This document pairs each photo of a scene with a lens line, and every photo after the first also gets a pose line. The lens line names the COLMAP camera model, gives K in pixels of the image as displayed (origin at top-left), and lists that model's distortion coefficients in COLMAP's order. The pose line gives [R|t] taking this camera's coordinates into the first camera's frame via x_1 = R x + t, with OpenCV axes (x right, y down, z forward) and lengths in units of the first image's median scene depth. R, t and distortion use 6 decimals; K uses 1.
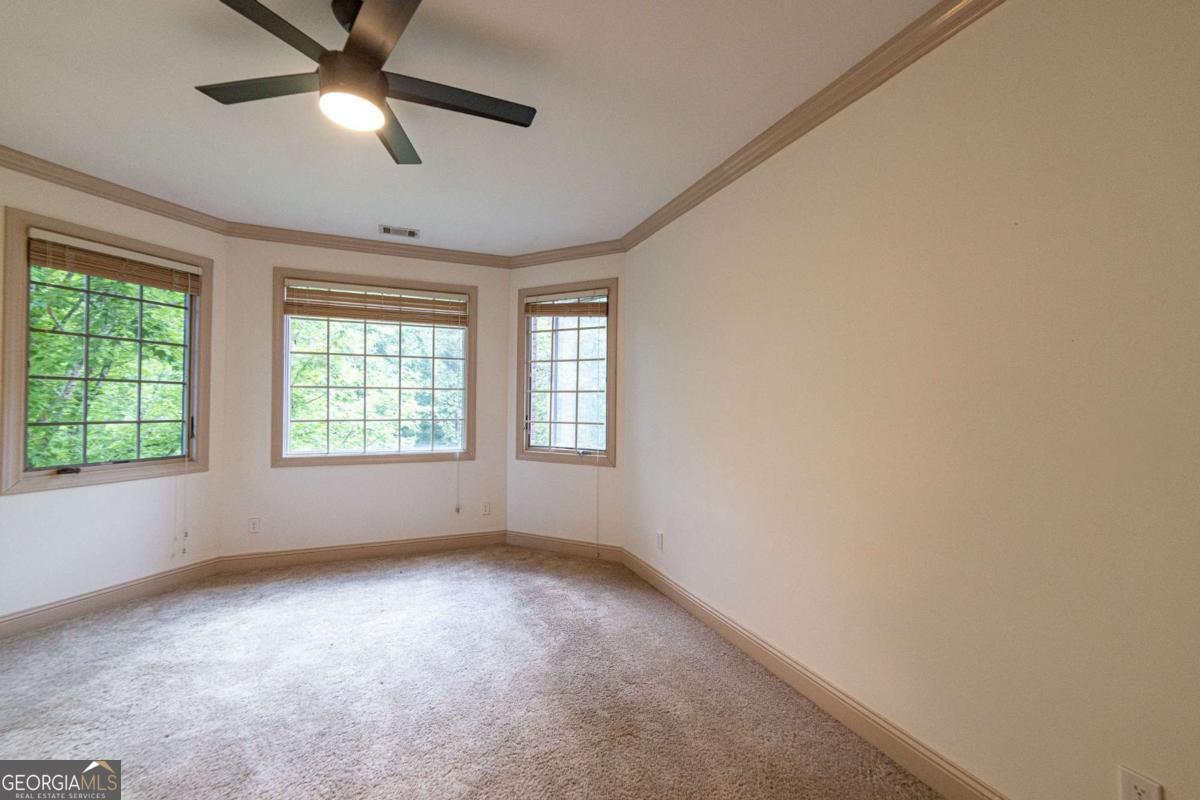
lens RADIAL K [[469.5, 0, 600.0], [0, 469.5, 400.0], [0, 0, 1]] dist [-0.020349, 0.006720]
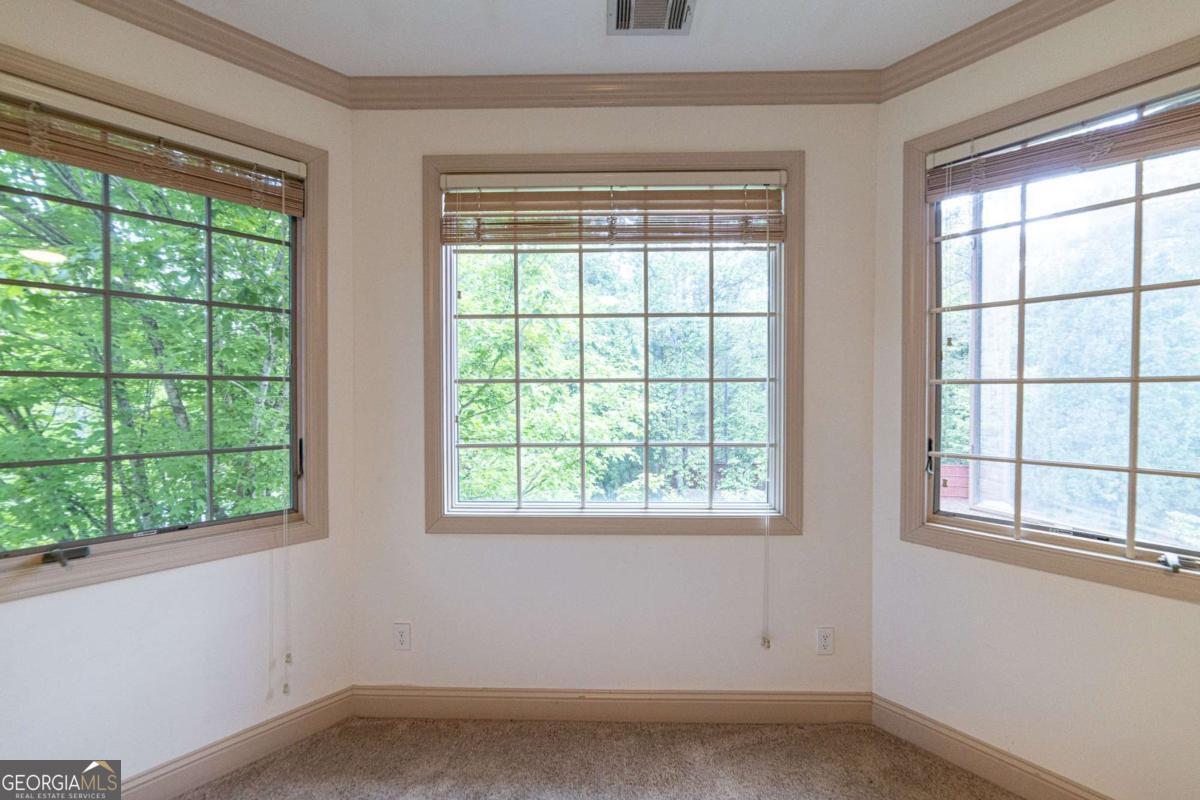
lens RADIAL K [[458.8, 0, 601.2], [0, 458.8, 402.7], [0, 0, 1]] dist [-0.000115, 0.000030]
pose [[0.914978, 0.000281, -0.403504, -0.290308], [0.011489, 0.999576, 0.026749, -0.015982], [0.403341, -0.029111, 0.914587, 0.565778]]
